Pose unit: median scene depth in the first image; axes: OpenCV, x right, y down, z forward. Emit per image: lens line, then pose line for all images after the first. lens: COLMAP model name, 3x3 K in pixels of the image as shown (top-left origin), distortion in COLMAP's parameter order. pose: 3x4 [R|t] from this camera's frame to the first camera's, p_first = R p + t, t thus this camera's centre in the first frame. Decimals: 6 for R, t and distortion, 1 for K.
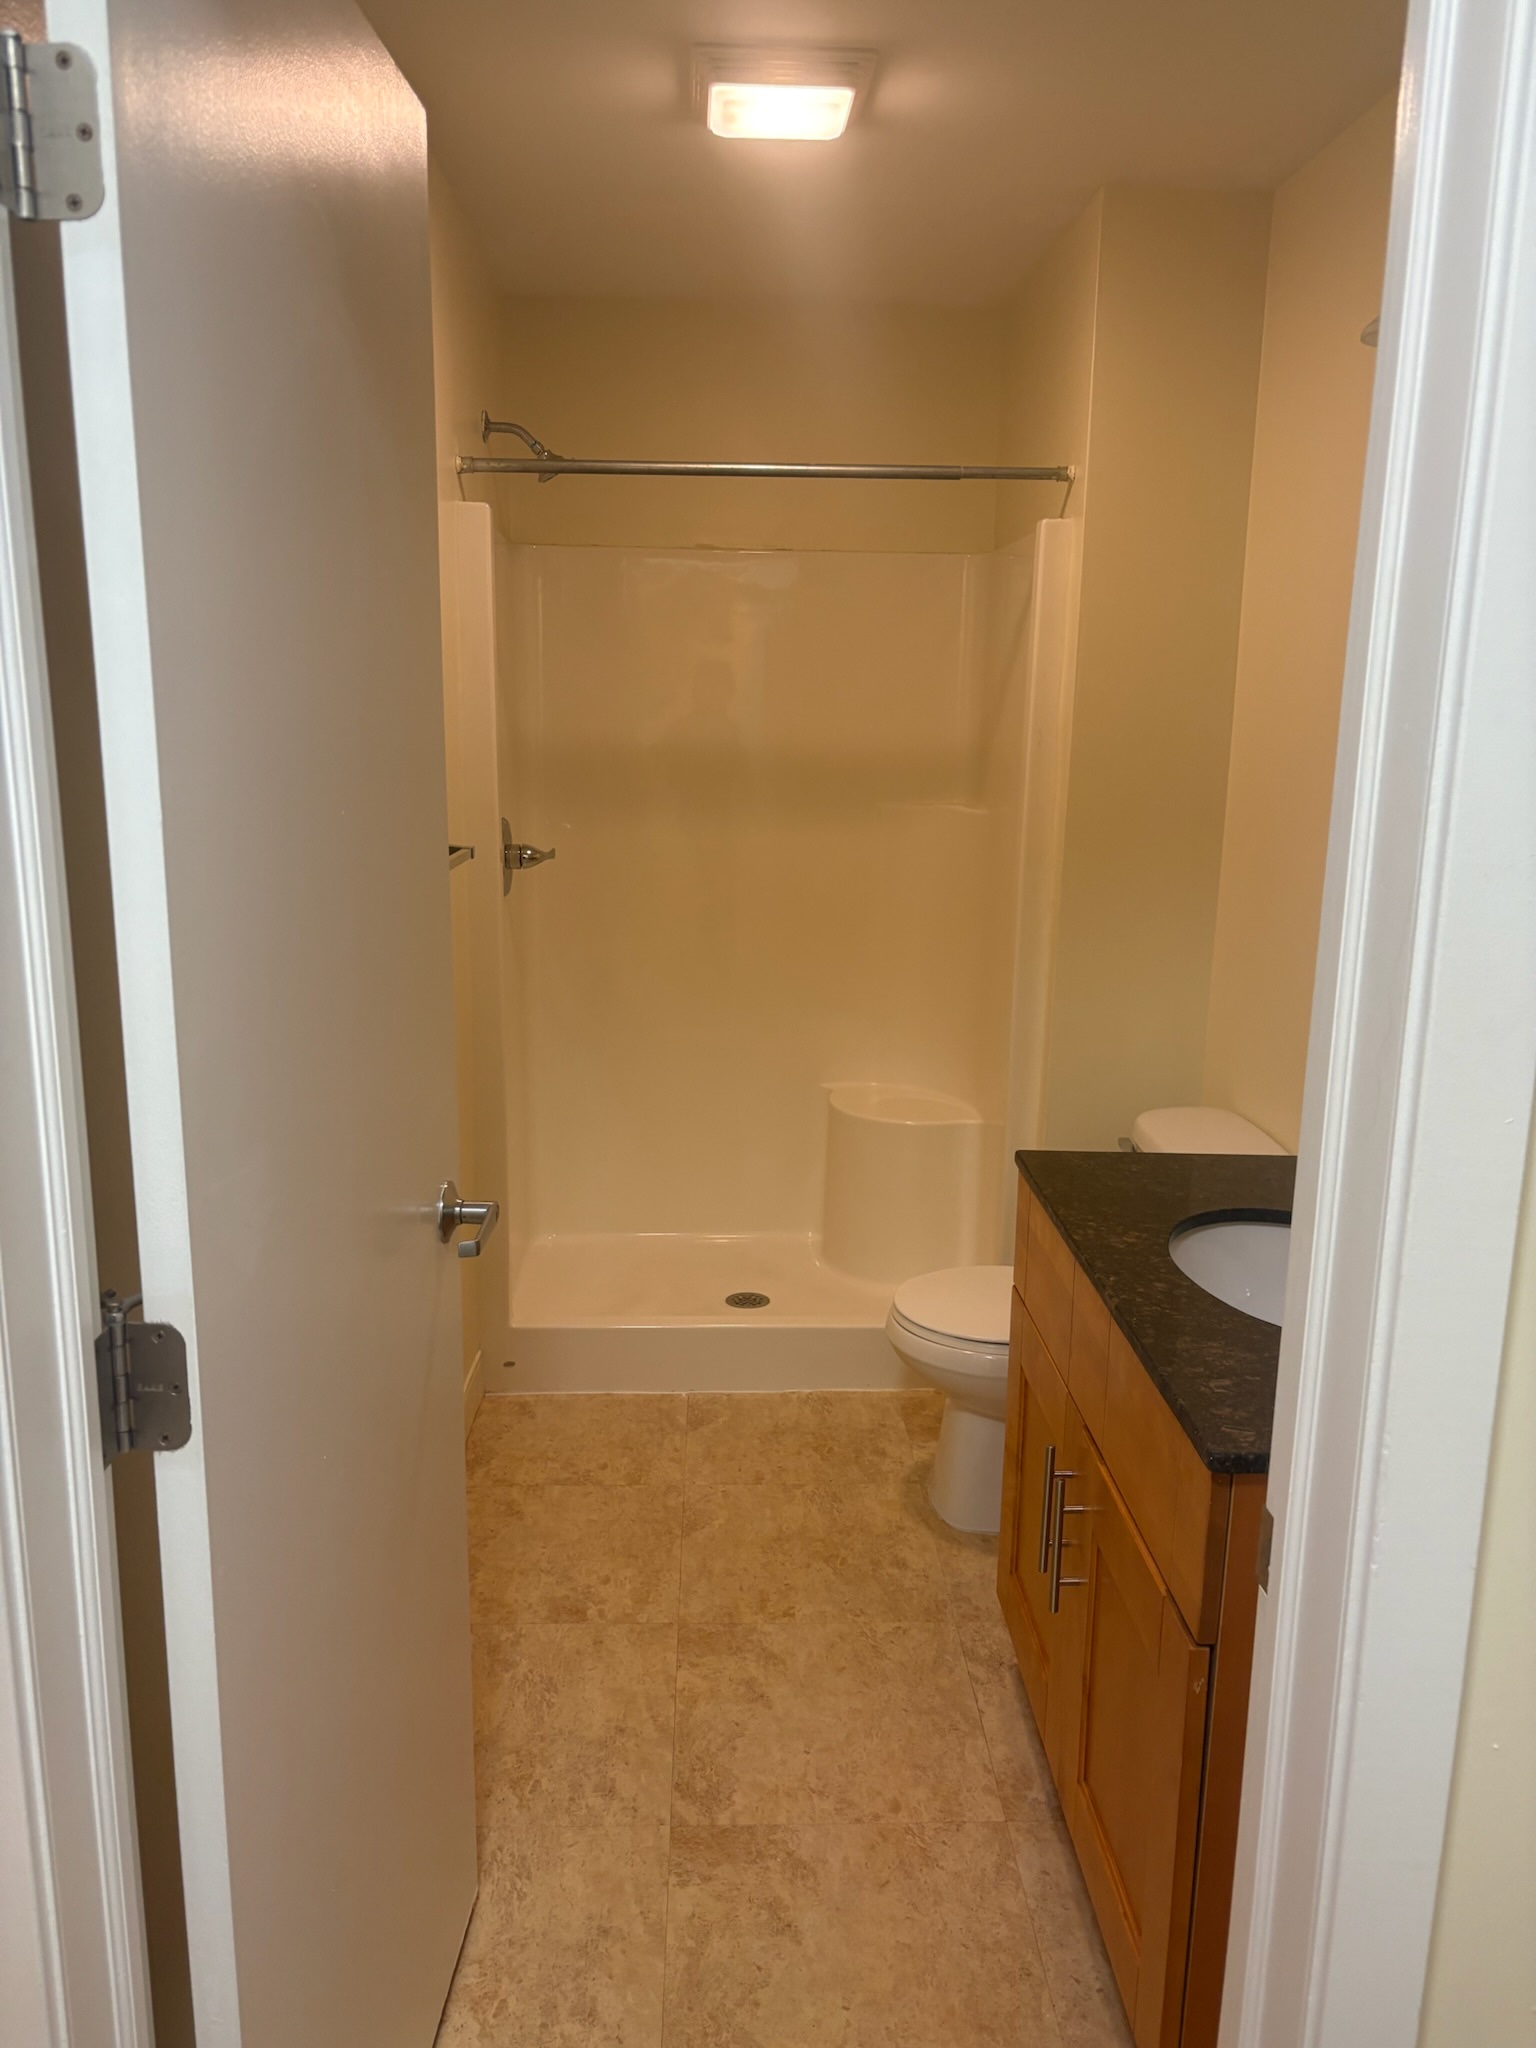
lens RADIAL K [[1571.2, 0, 769.8], [0, 1571.2, 1057.3], [0, 0, 1]] dist [0.068421, -0.069496]
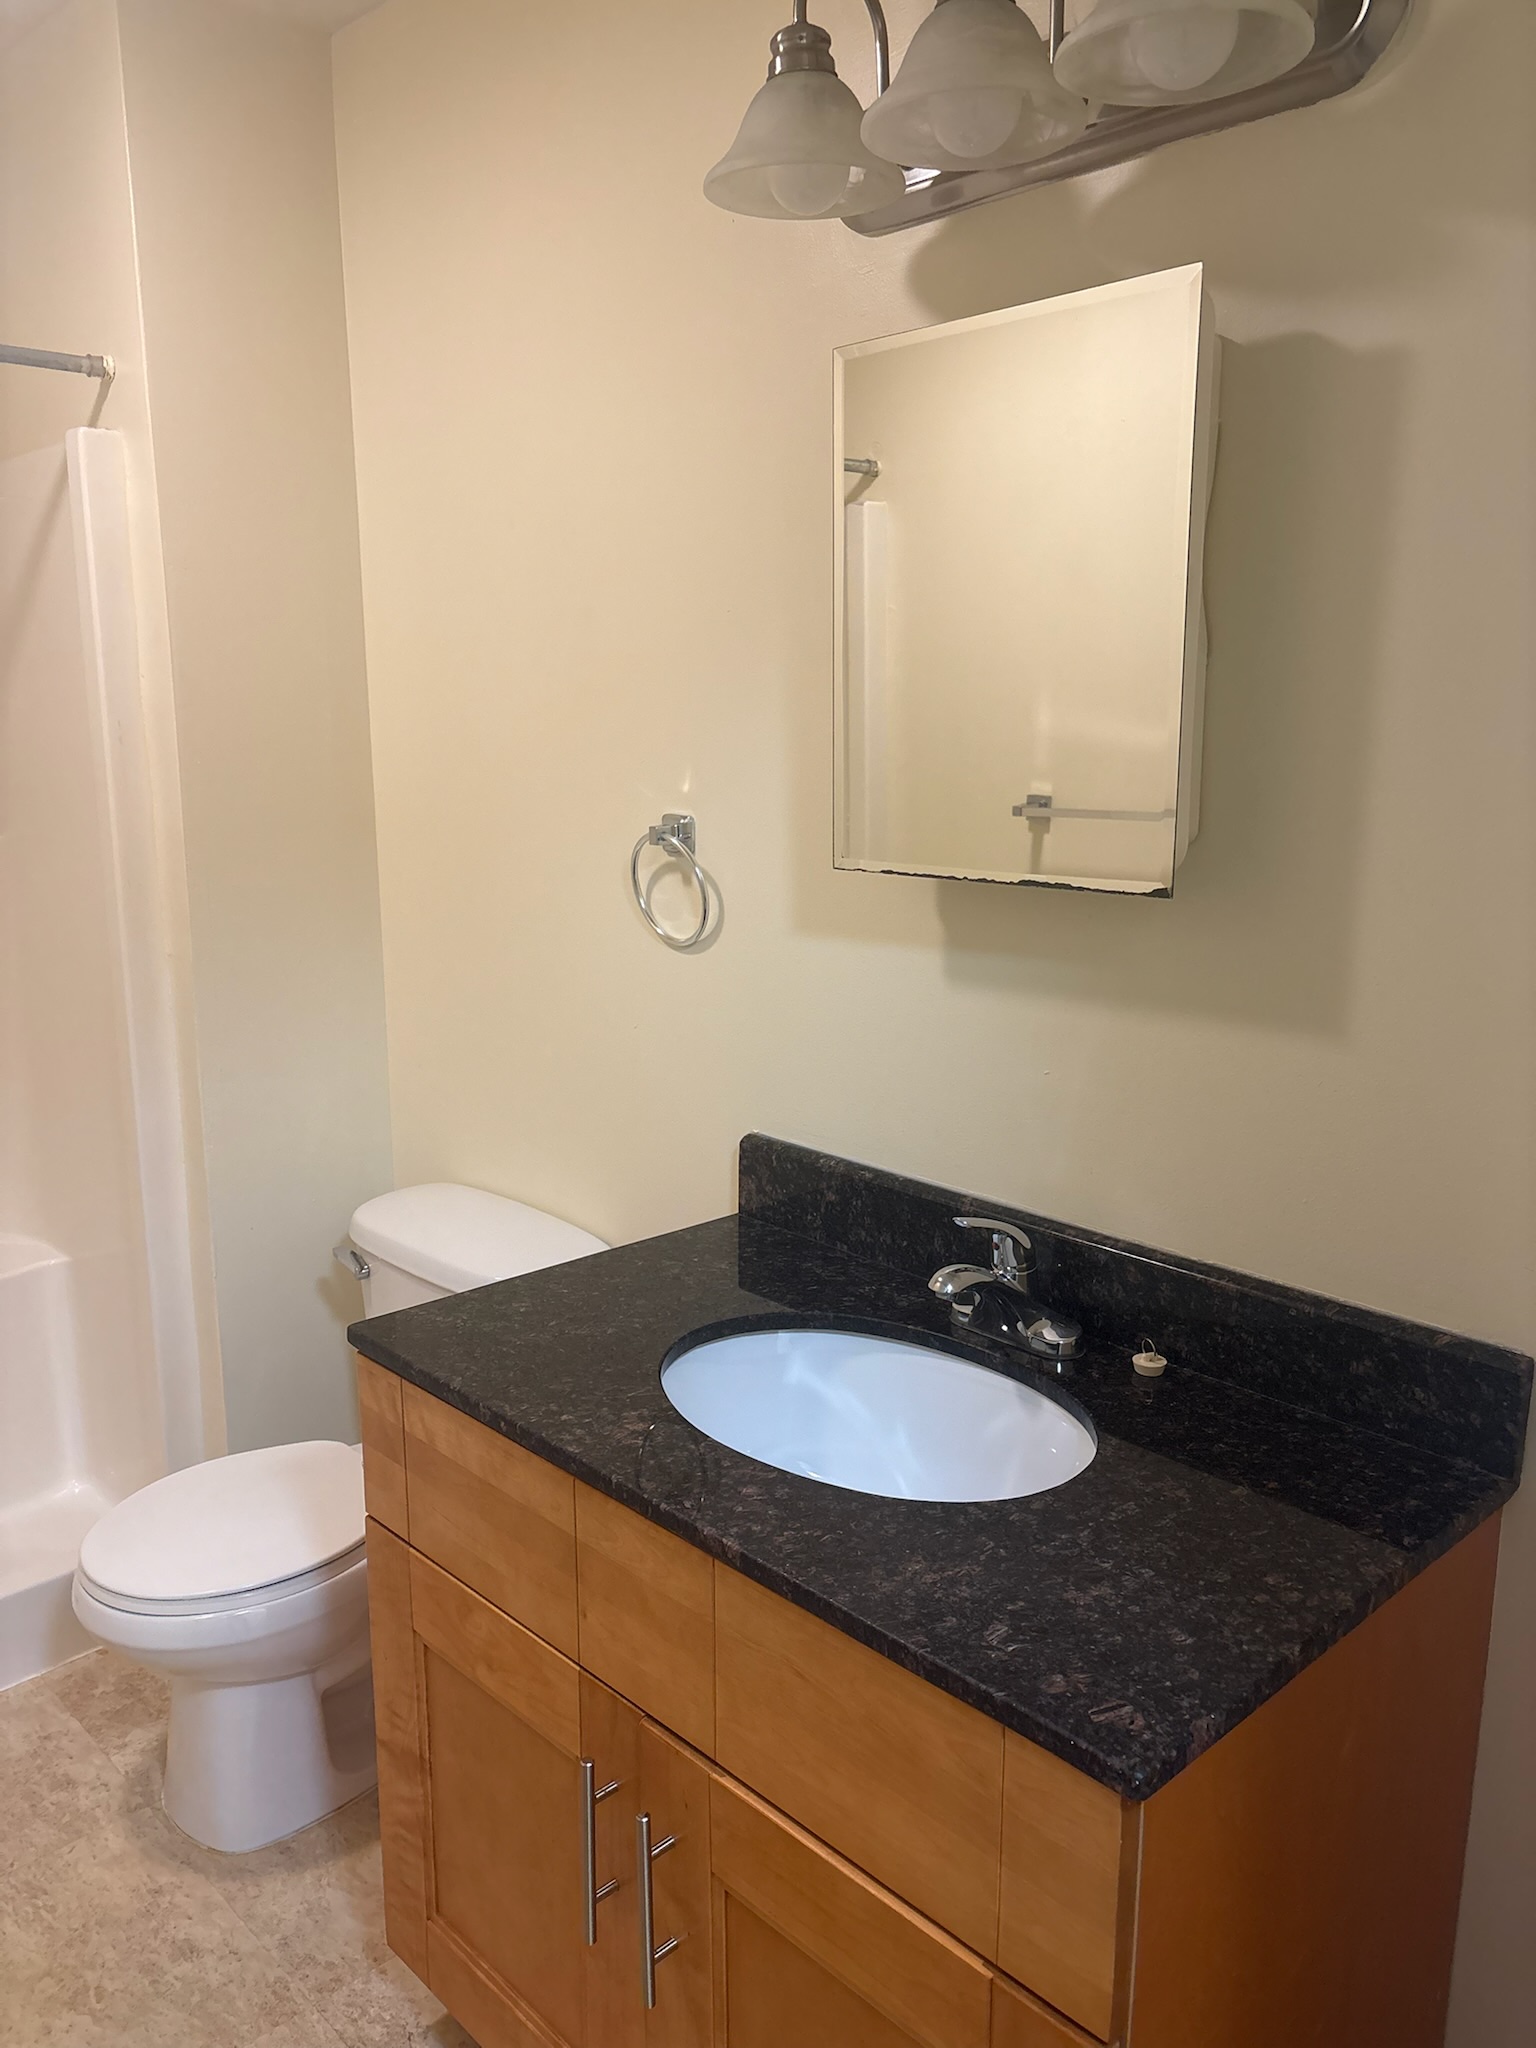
lens RADIAL K [[1571.2, 0, 769.8], [0, 1571.2, 1057.3], [0, 0, 1]] dist [0.068421, -0.069496]
pose [[0.747612, -0.155569, 0.645658, -0.107142], [0.157566, 0.985969, 0.055119, -0.052450], [-0.645174, 0.060526, 0.761635, 0.281500]]
